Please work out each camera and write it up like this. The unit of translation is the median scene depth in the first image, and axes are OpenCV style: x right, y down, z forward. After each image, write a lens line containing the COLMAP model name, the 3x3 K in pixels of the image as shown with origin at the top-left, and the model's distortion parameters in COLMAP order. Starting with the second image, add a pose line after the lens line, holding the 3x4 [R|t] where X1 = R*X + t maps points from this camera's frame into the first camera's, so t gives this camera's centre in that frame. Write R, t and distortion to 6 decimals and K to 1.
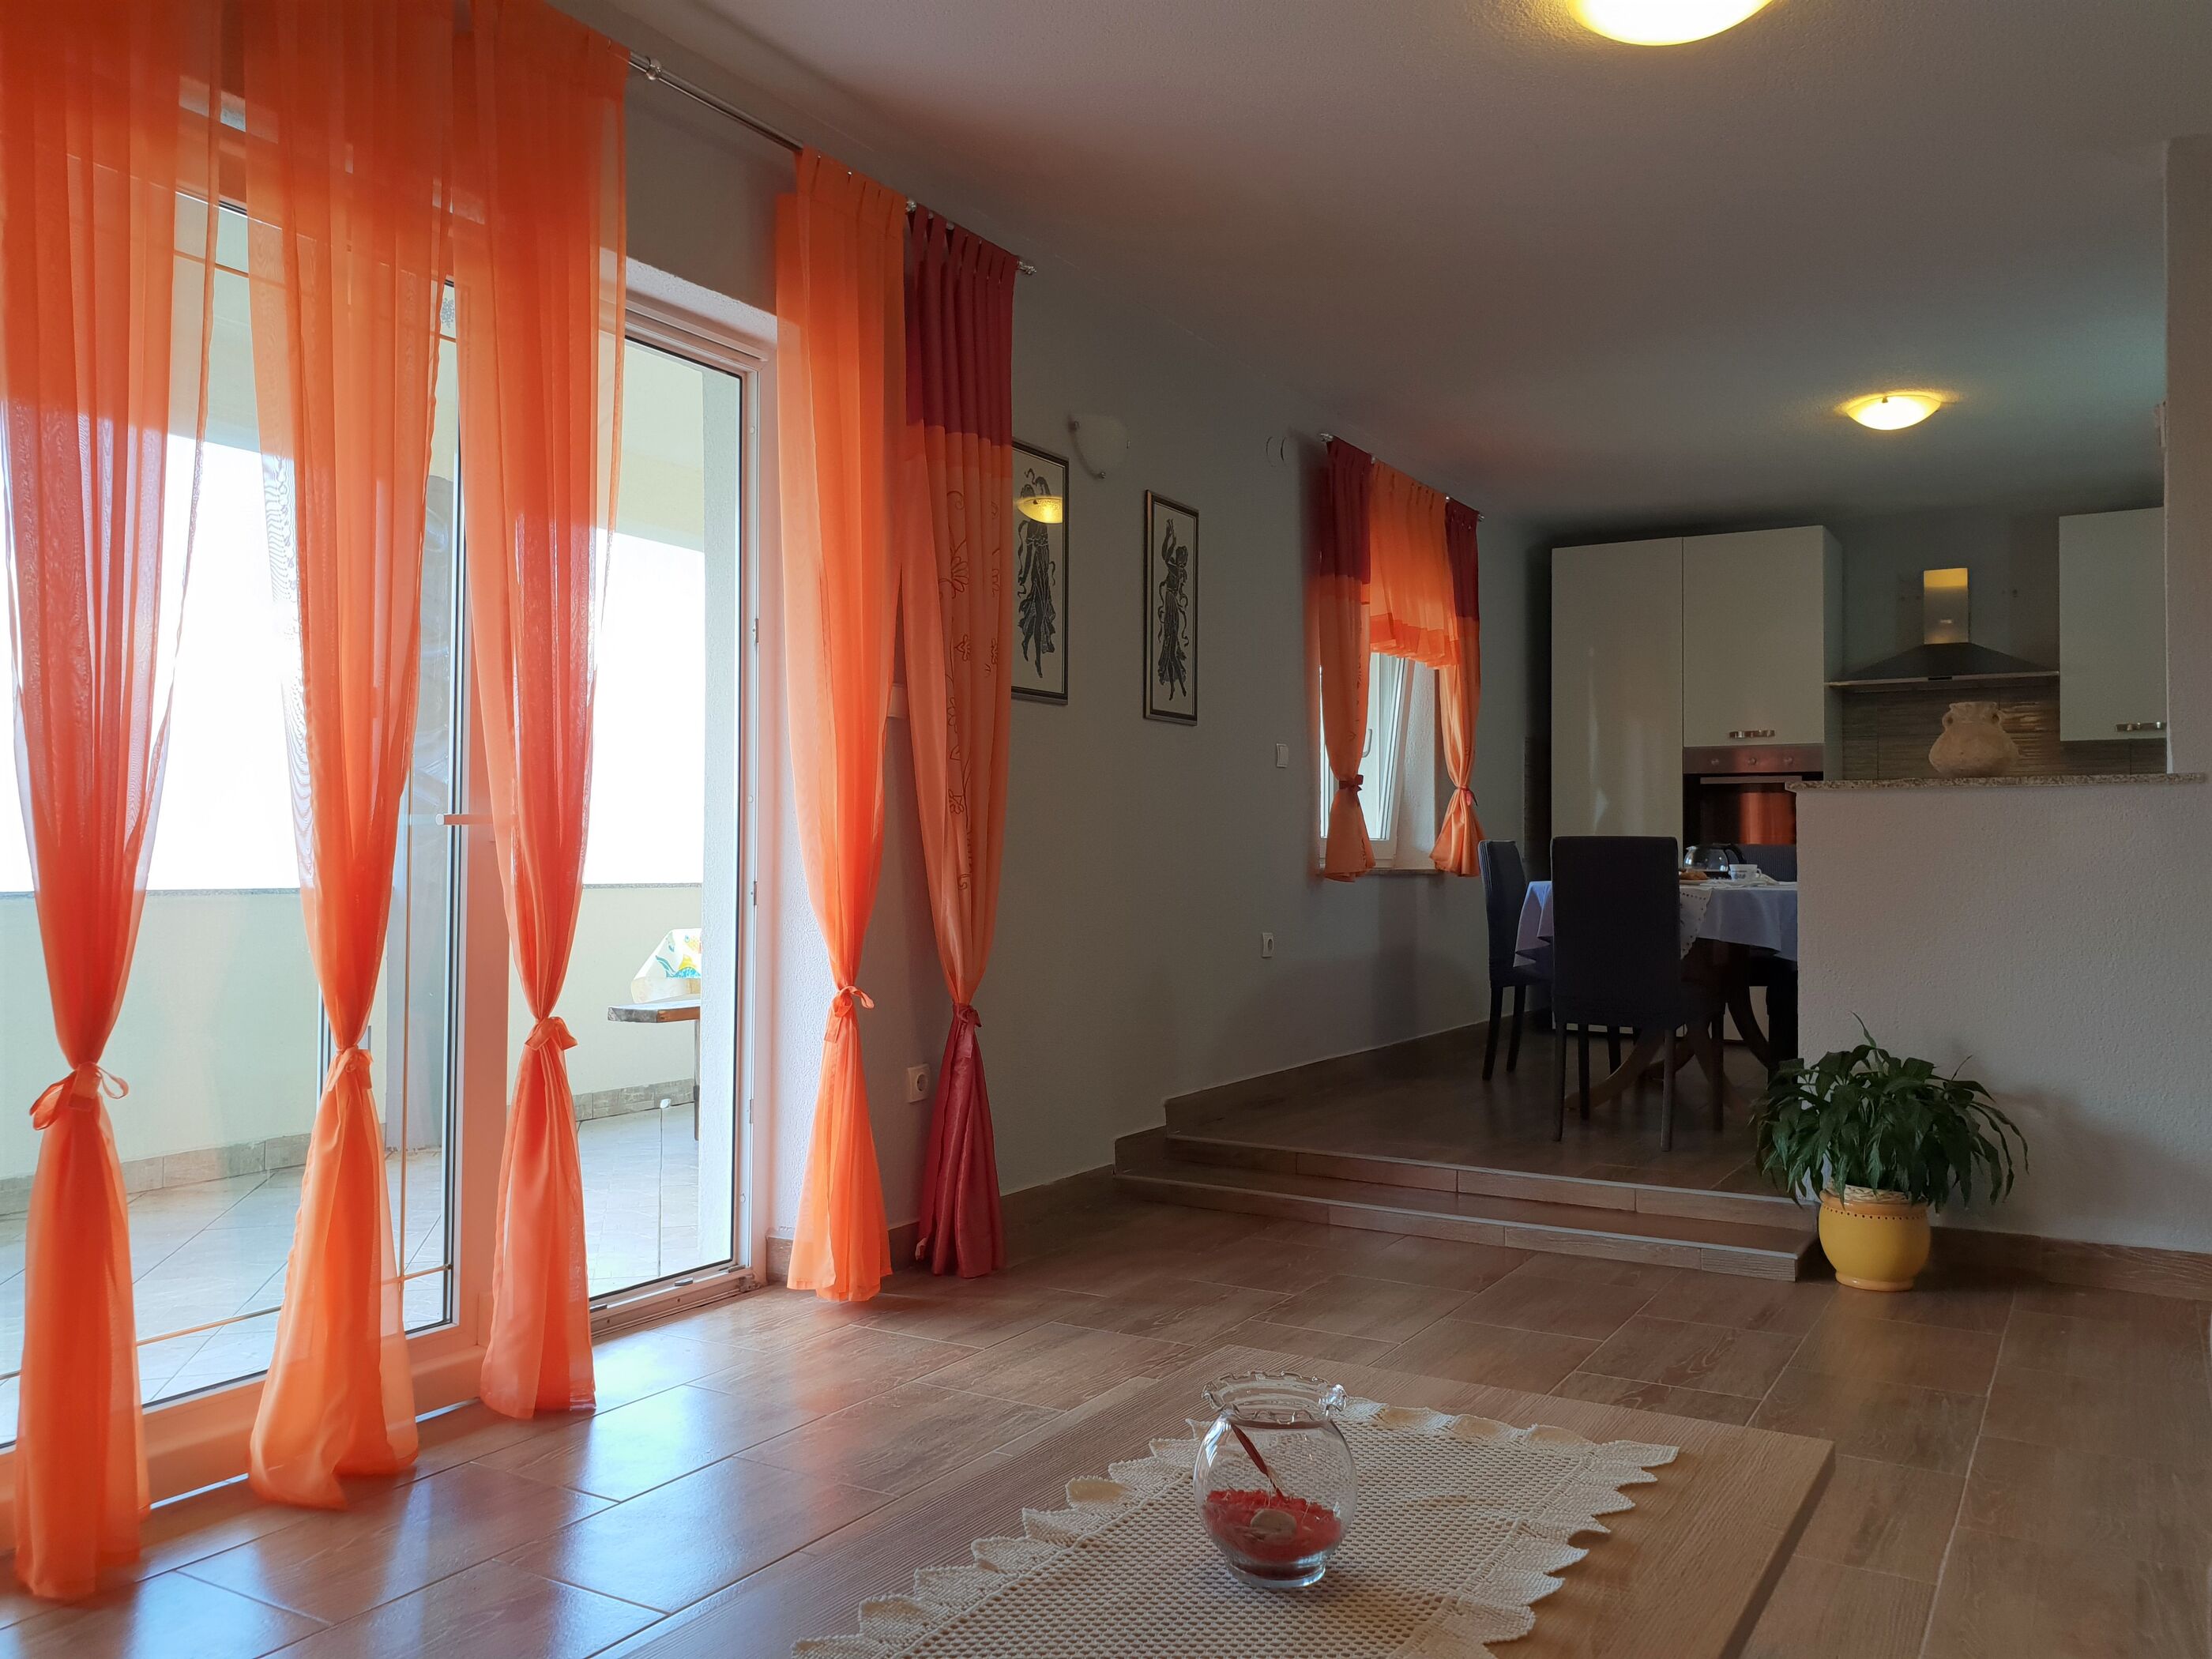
lens RADIAL K [[1706.3, 0, 1106.6], [0, 1706.3, 819.4], [0, 0, 1]] dist [0.035405, -0.111466]
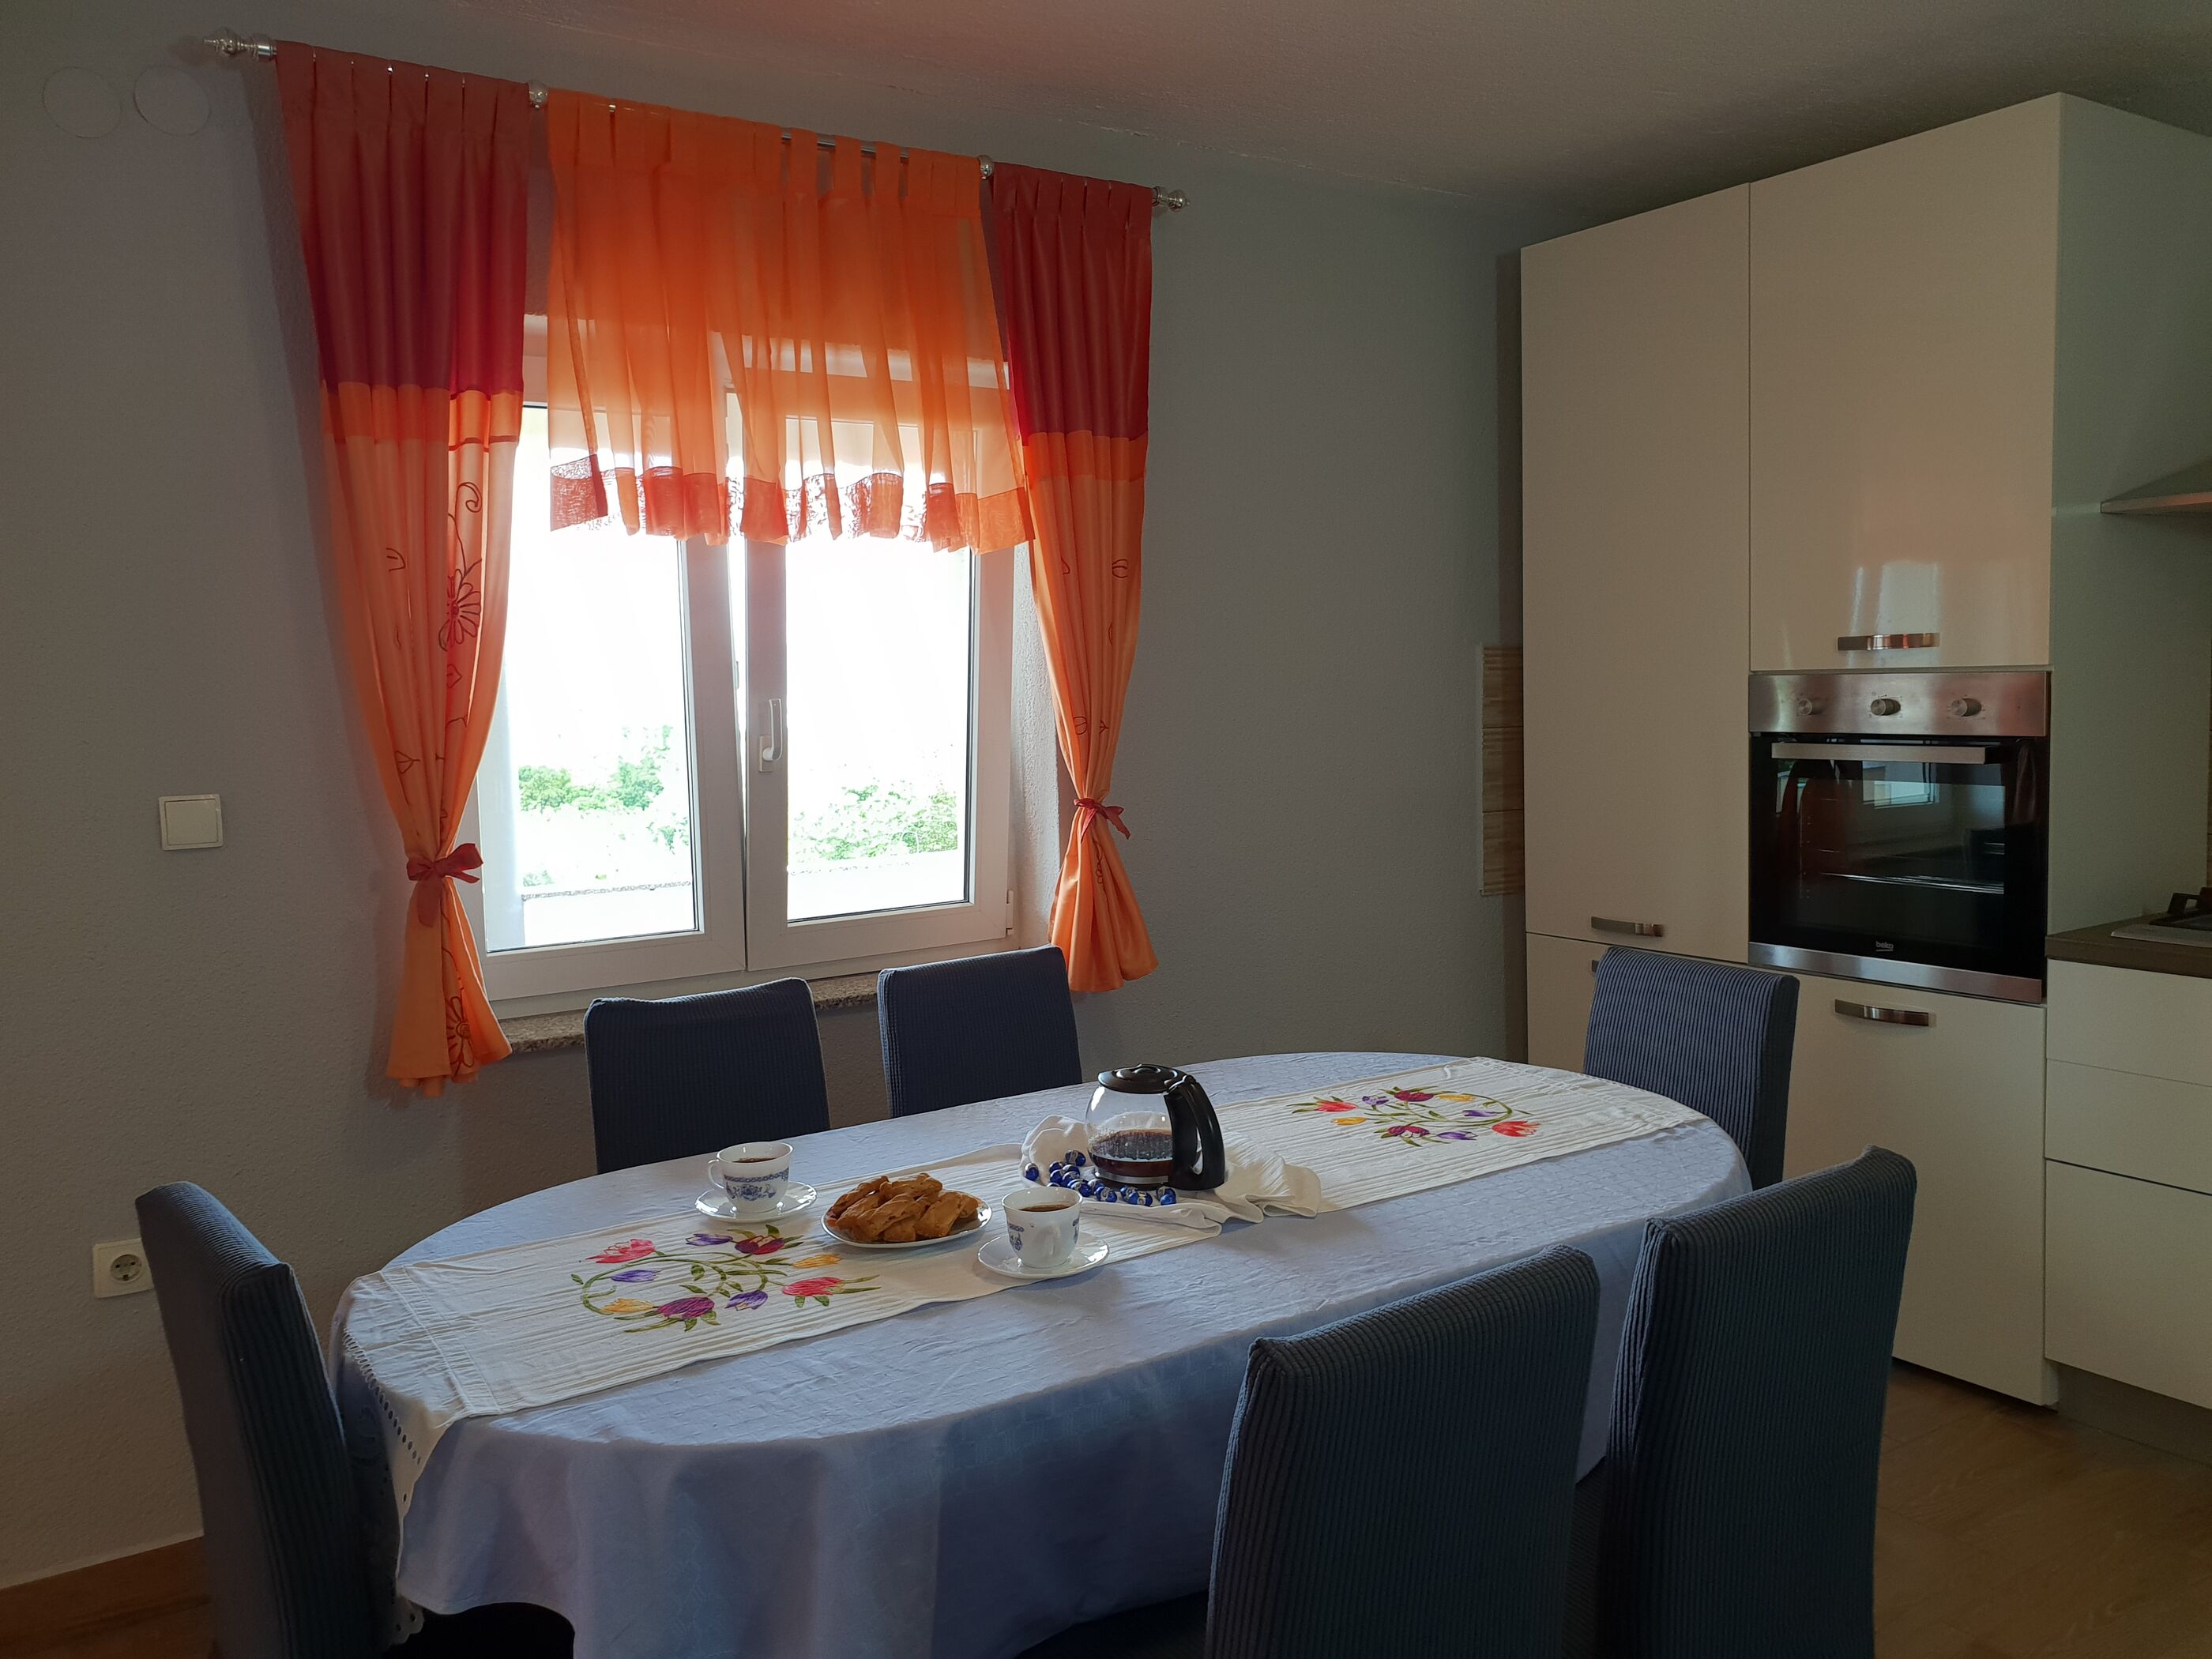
lens RADIAL K [[1706.3, 0, 1106.6], [0, 1706.3, 819.4], [0, 0, 1]] dist [0.035405, -0.111466]
pose [[0.910283, 0.007220, -0.413923, 0.382111], [0.037993, 0.994171, 0.100895, -0.056872], [0.412239, -0.107570, 0.904703, 0.543822]]
